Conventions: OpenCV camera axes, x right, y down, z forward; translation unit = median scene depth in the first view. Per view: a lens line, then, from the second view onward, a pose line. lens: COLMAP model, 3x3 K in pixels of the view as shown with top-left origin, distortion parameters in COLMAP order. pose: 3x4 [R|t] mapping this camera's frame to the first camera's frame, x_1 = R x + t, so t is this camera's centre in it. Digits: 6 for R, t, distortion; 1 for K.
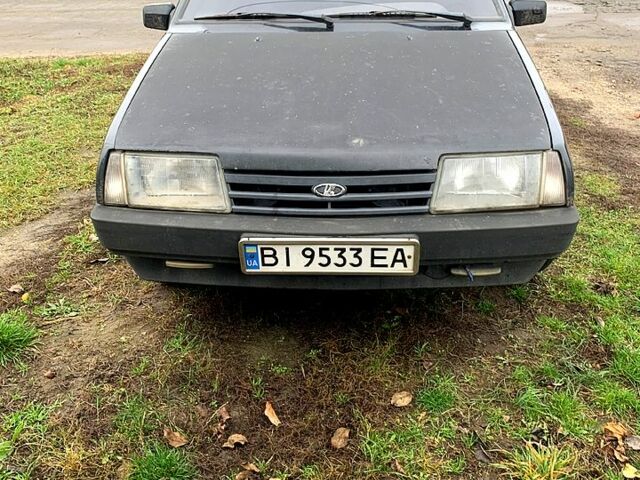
lens RADIAL K [[579.1, 0, 320.0], [0, 579.1, 240.0], [0, 0, 1]] dist [0.095938, -0.178703]
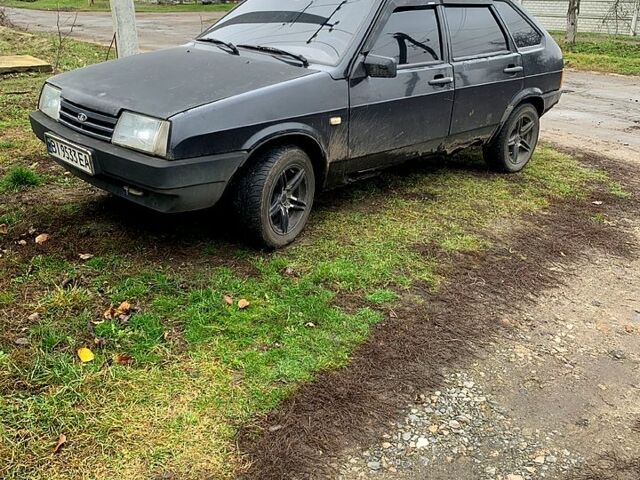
lens RADIAL K [[579.1, 0, 320.0], [0, 579.1, 240.0], [0, 0, 1]] dist [0.095938, -0.178703]
pose [[0.759387, 0.309271, -0.572435, 1.626345], [-0.373086, 0.927775, 0.006319, -0.021052], [0.533046, 0.208769, 0.819925, 0.012914]]
